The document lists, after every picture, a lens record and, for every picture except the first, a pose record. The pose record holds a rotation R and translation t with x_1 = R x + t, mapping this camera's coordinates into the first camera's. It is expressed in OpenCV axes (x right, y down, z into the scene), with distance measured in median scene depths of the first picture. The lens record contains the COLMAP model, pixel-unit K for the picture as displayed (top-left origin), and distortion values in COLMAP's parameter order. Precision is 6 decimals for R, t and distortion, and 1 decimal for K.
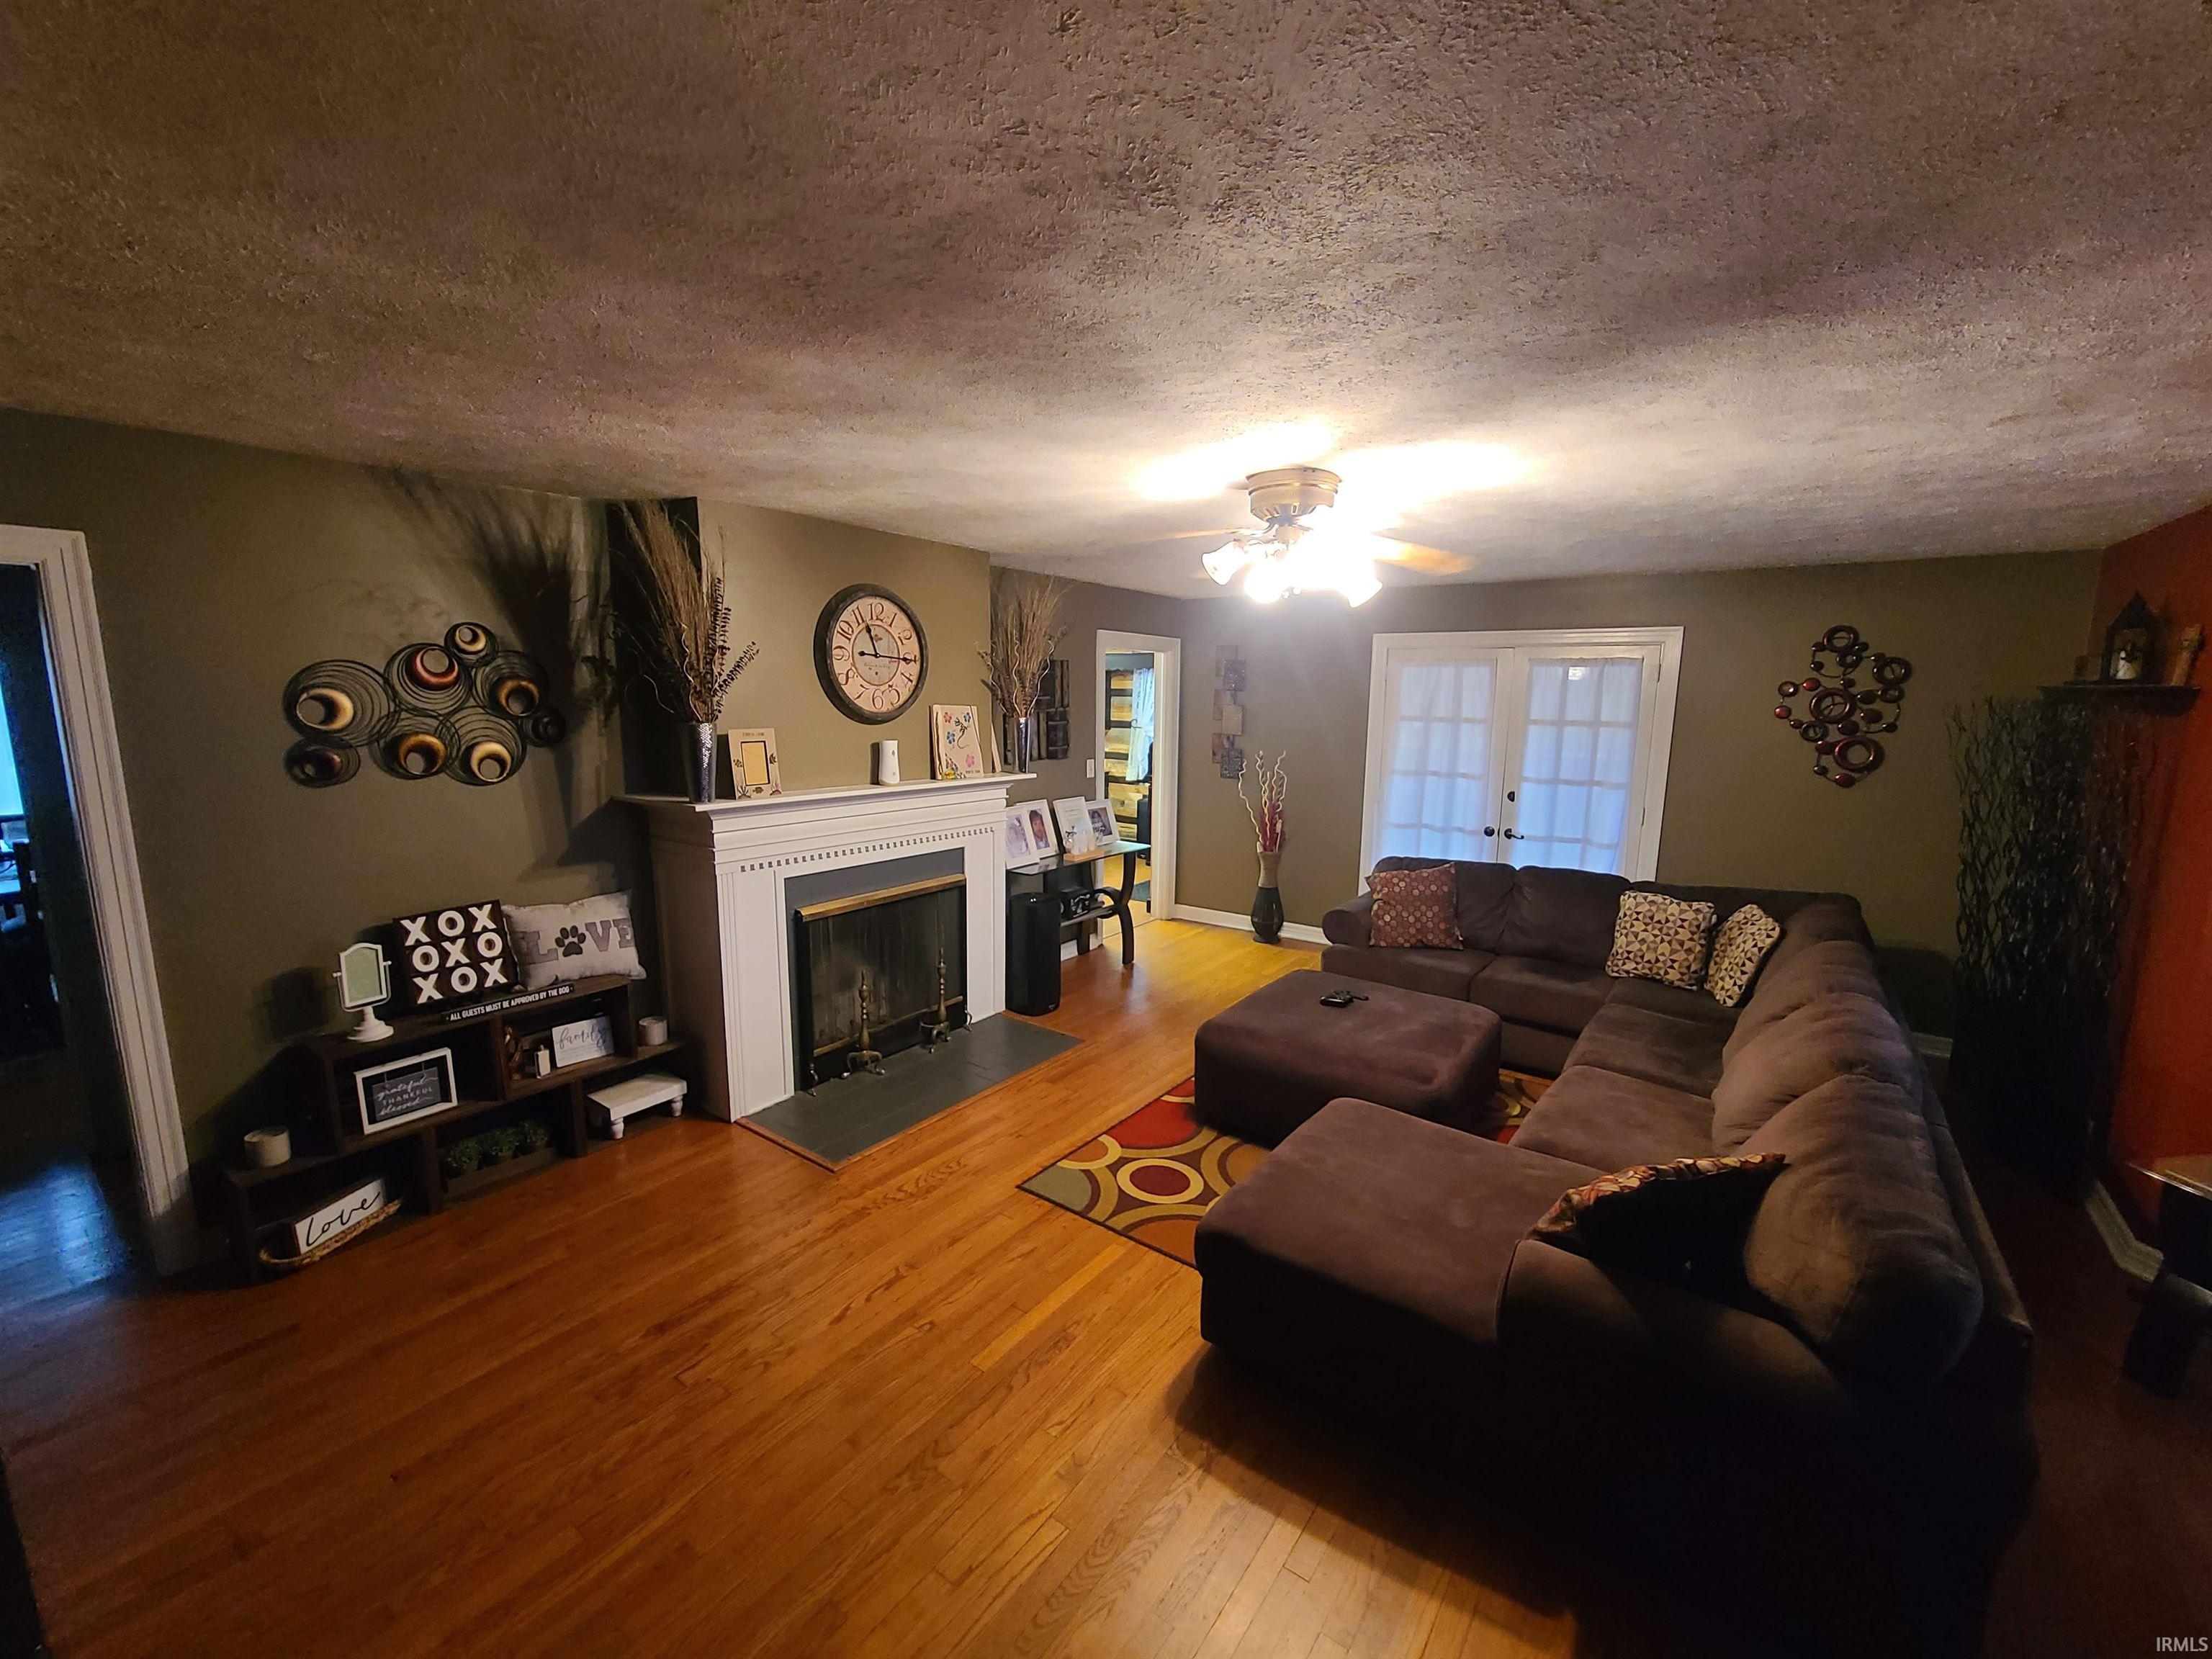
lens RADIAL K [[901.5, 0, 1114.5], [0, 901.5, 834.4], [0, 0, 1]] dist [0.001539, -0.000361]
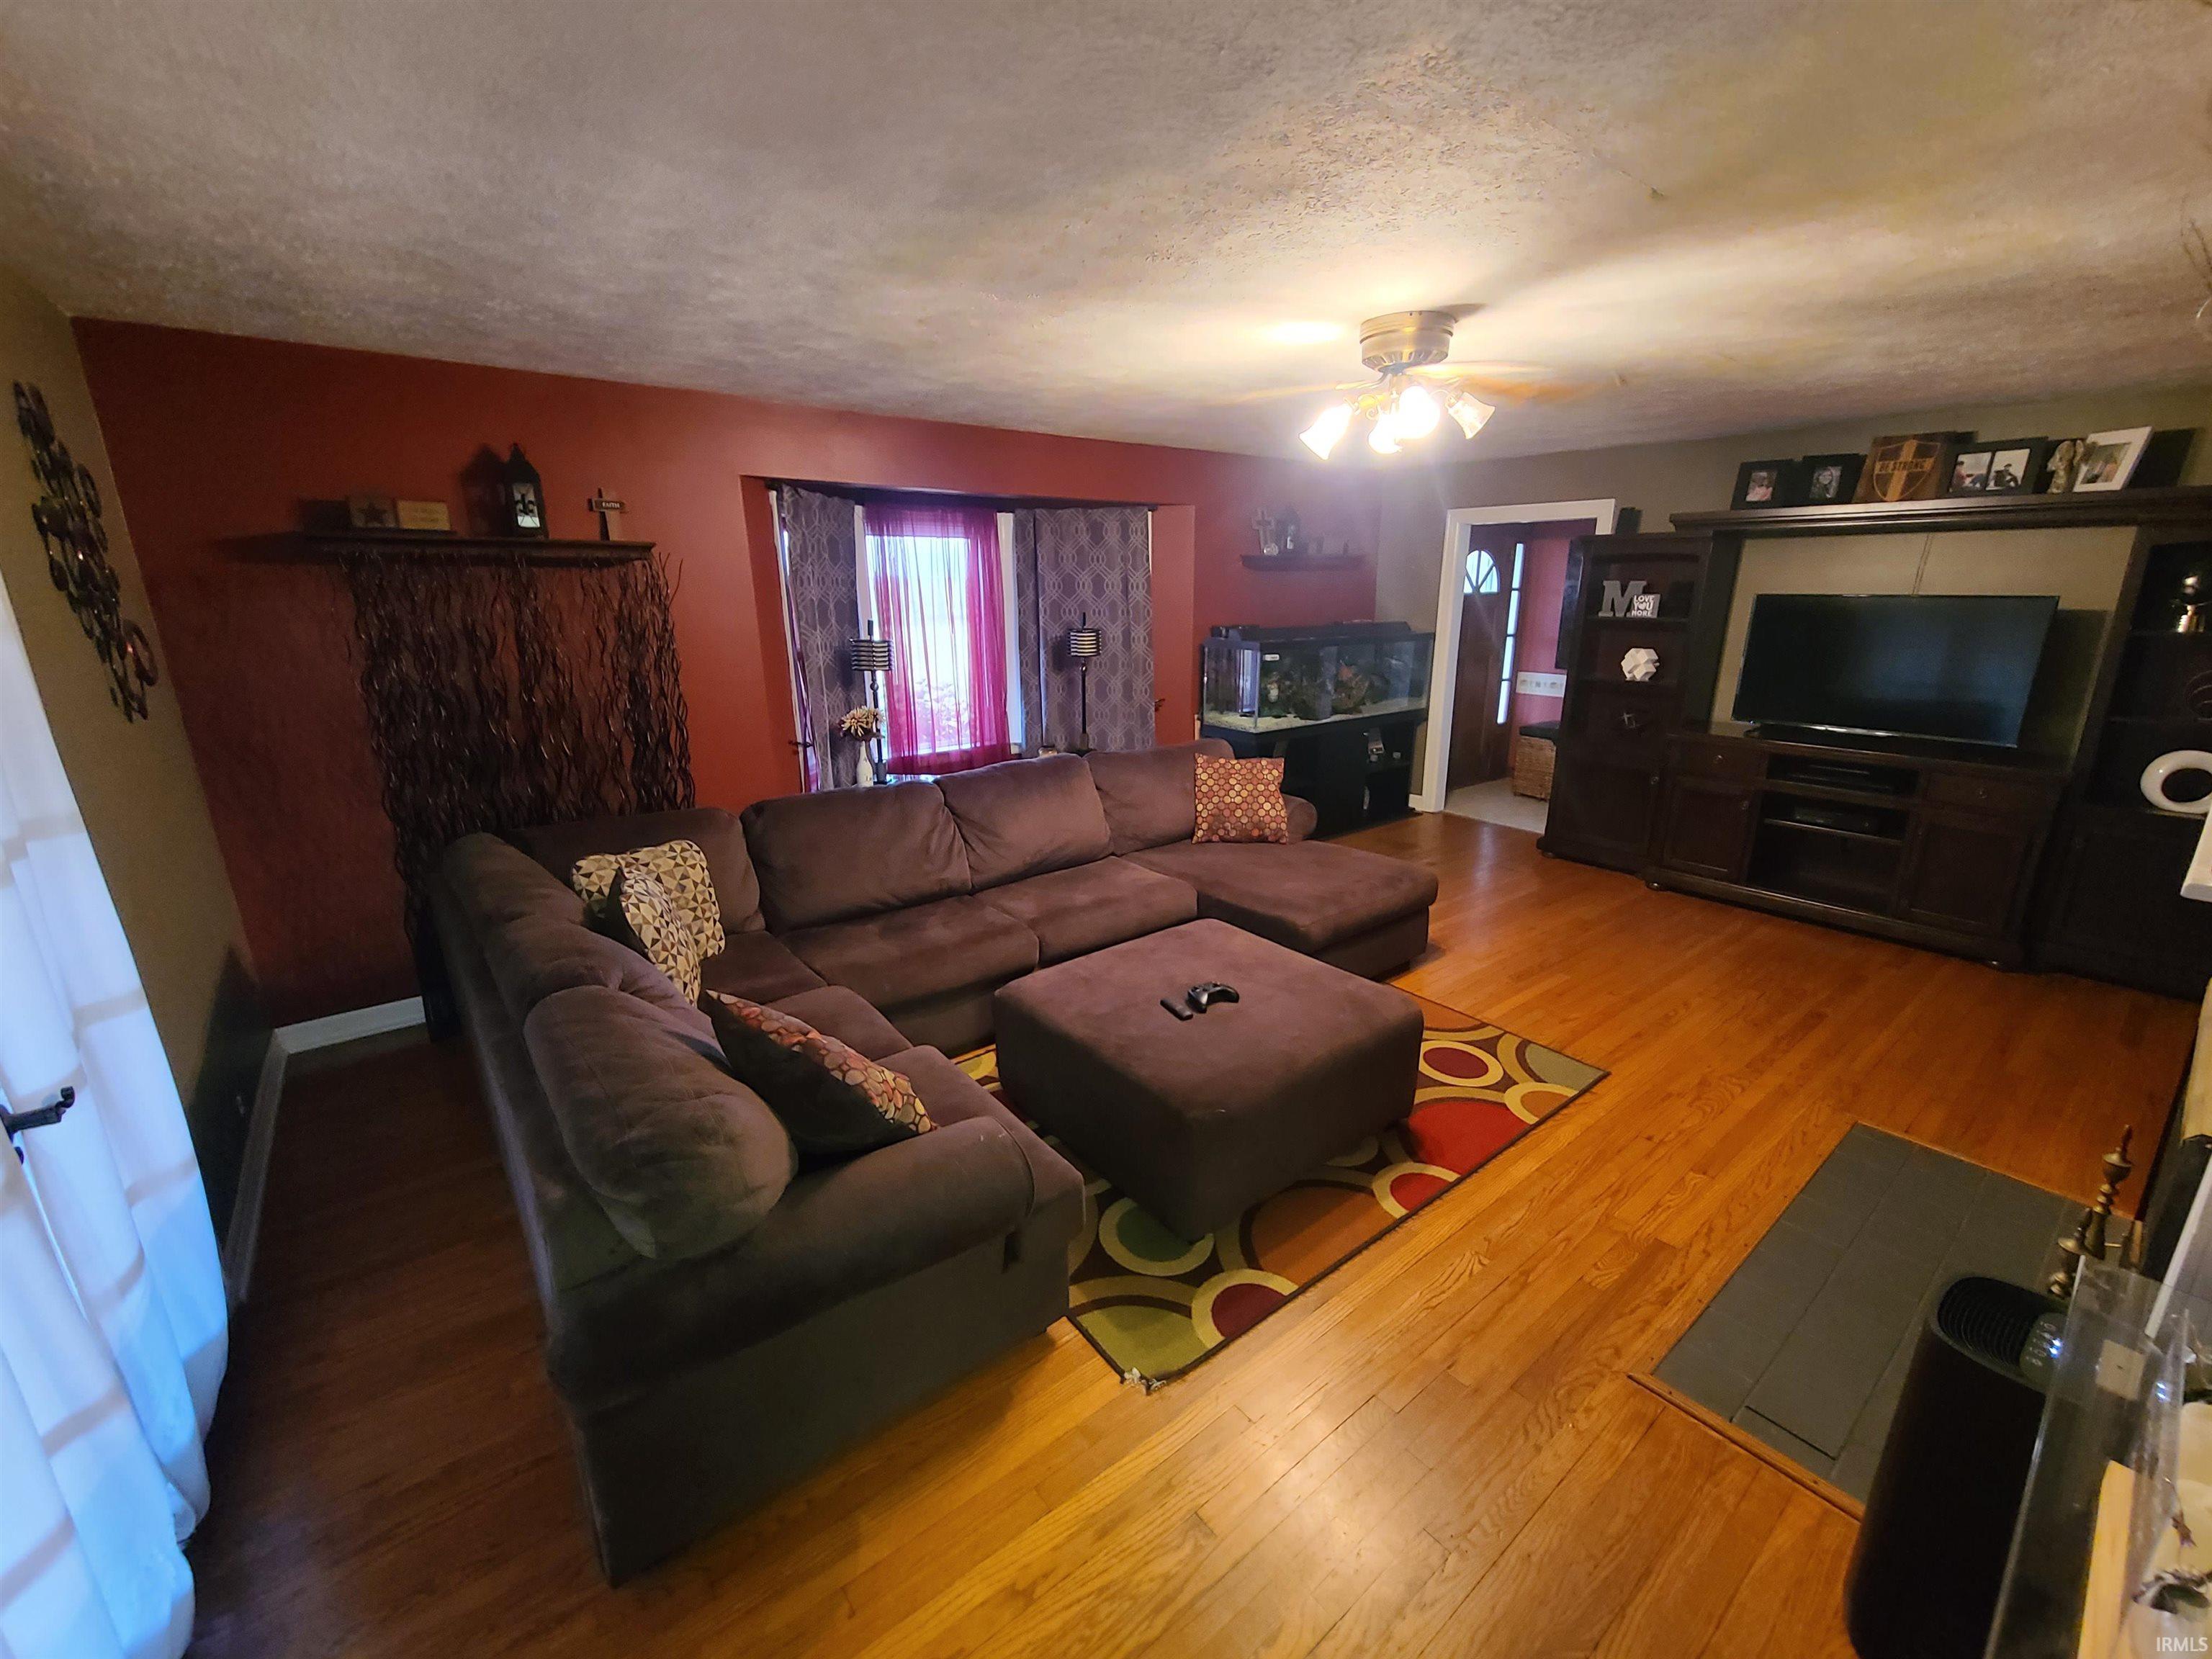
lens RADIAL K [[901.5, 0, 1106.4], [0, 901.5, 829.0], [0, 0, 1]] dist [0.001539, -0.000361]
pose [[-0.960605, -0.086494, 0.264114, 0.139062], [0.034741, 0.905510, 0.422900, -0.220425], [-0.275736, 0.415415, -0.866833, 1.436813]]
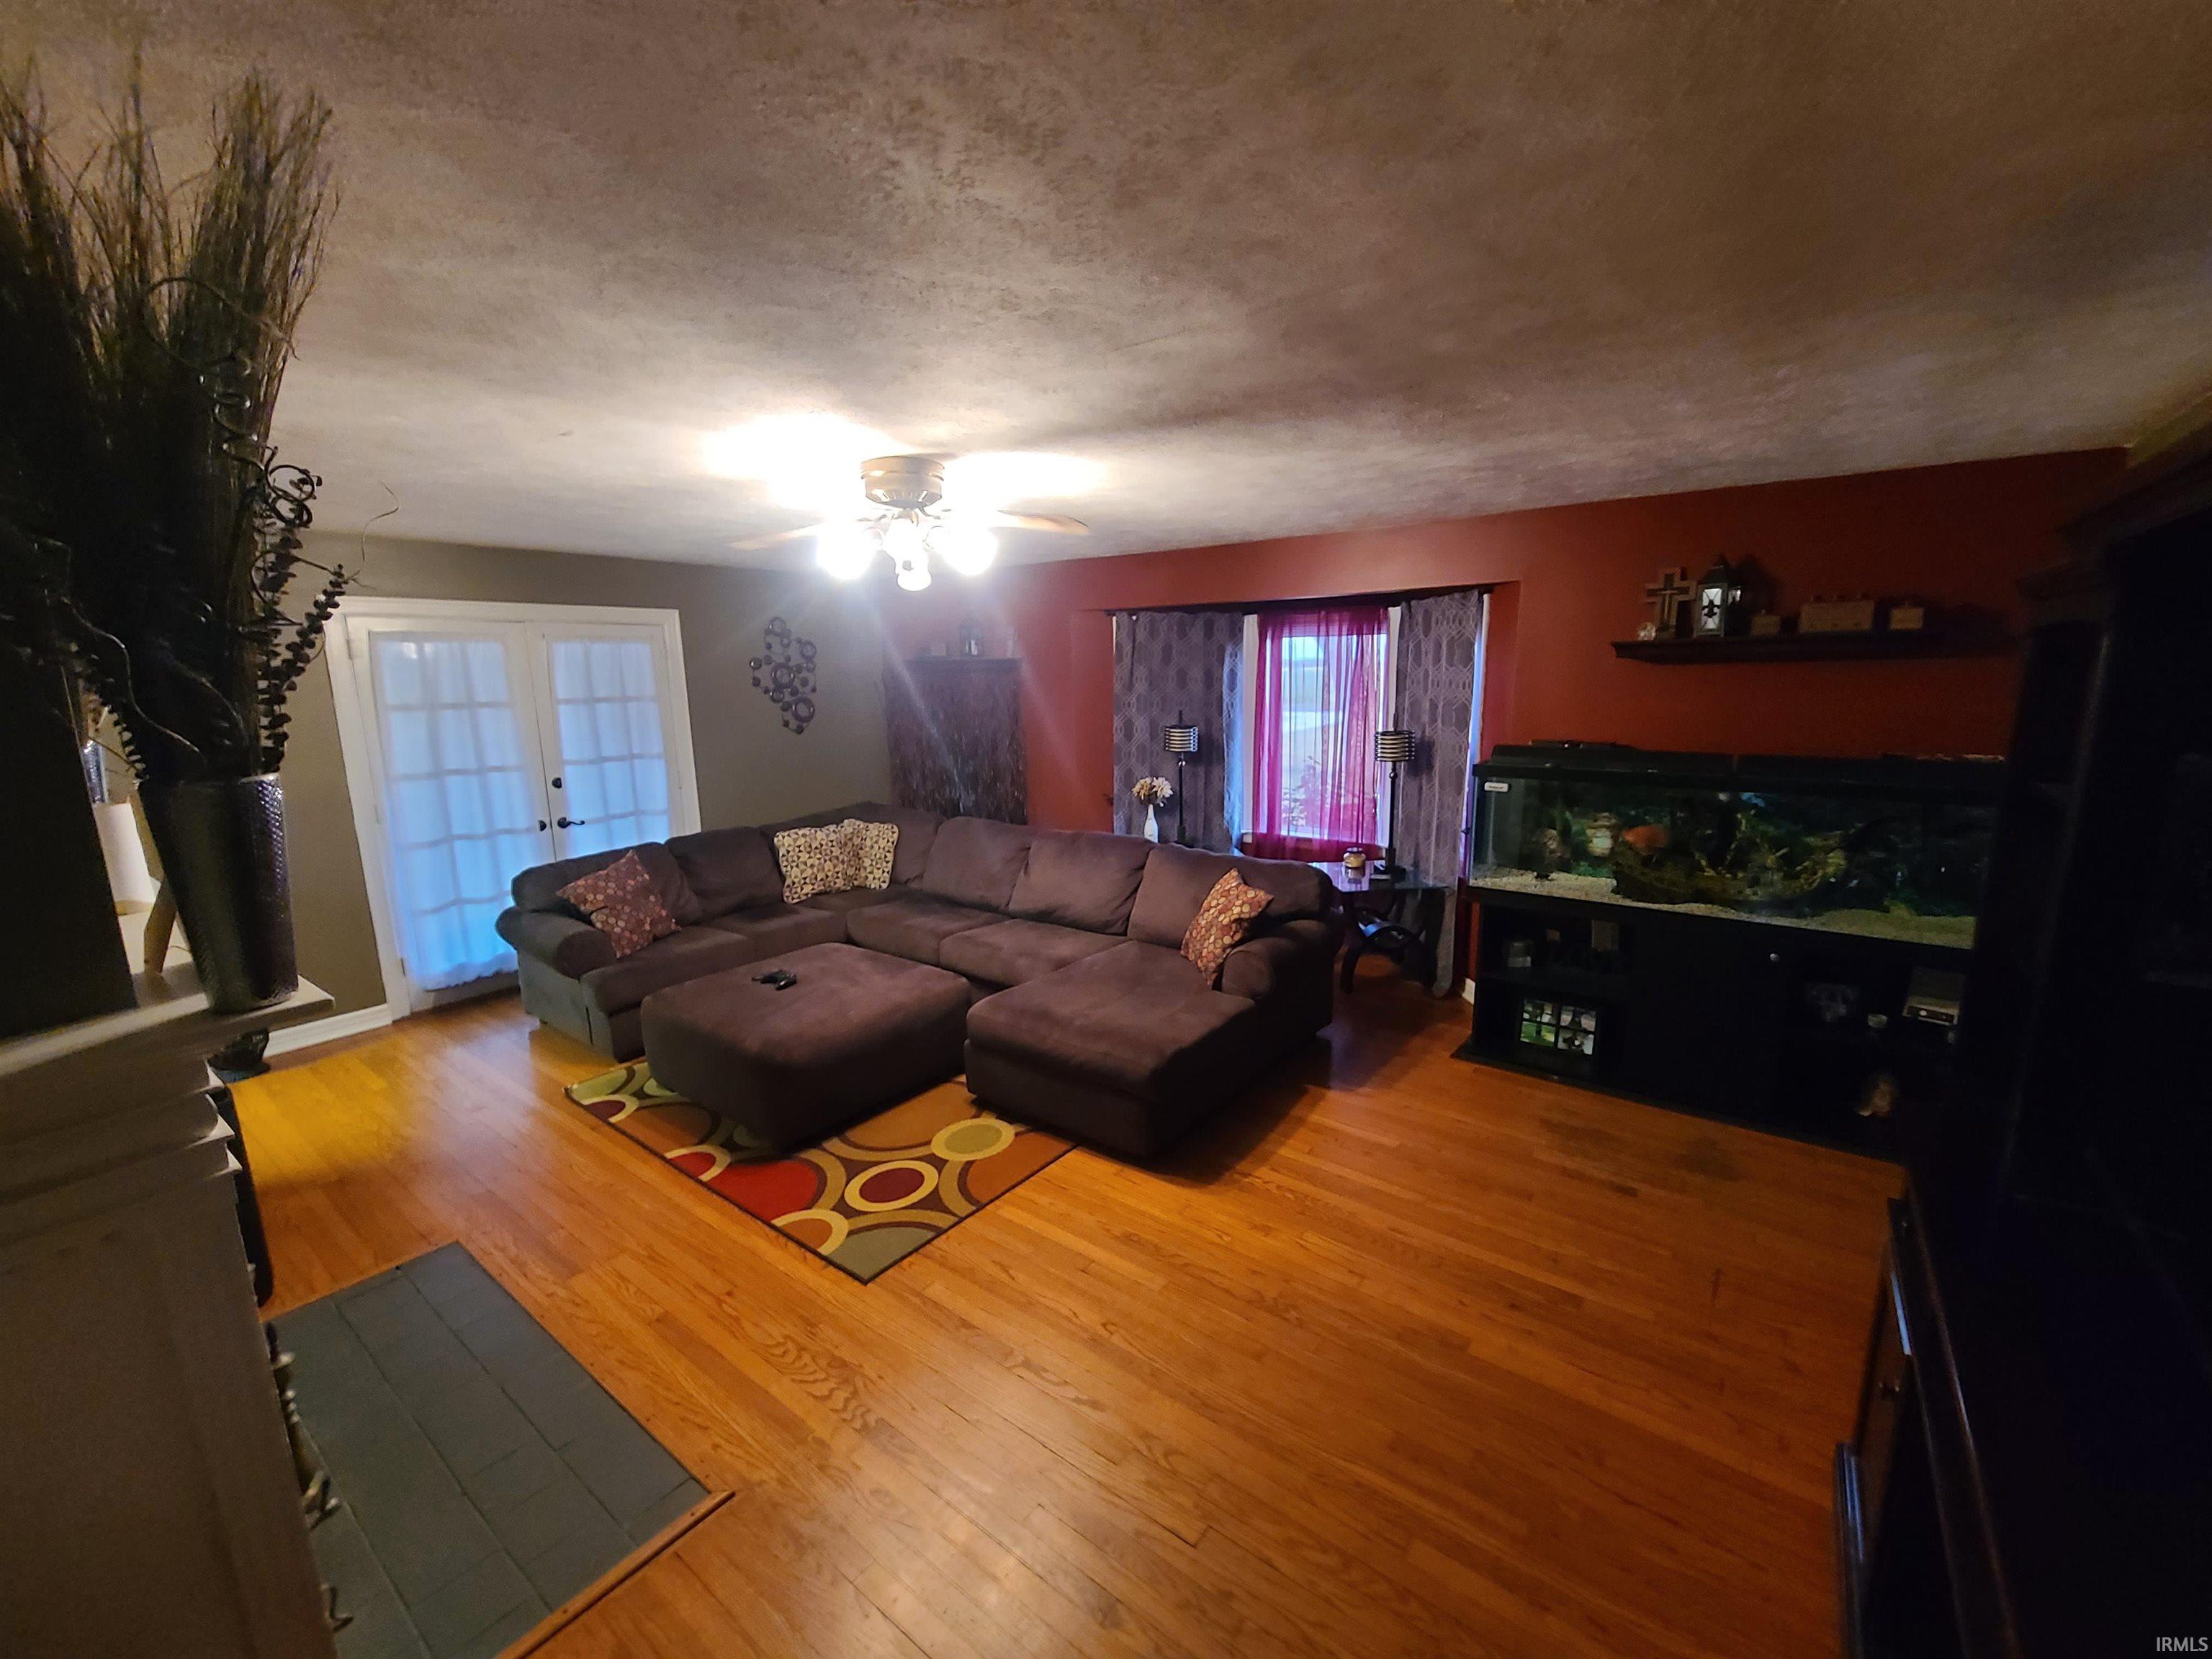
lens RADIAL K [[901.5, 0, 1128.7], [0, 901.5, 832.3], [0, 0, 1]] dist [0.001539, -0.000361]
pose [[0.011032, -0.192773, 0.981181, -0.620333], [0.174985, 0.966472, 0.187916, -0.083987], [-0.984509, 0.169618, 0.044394, 0.501344]]
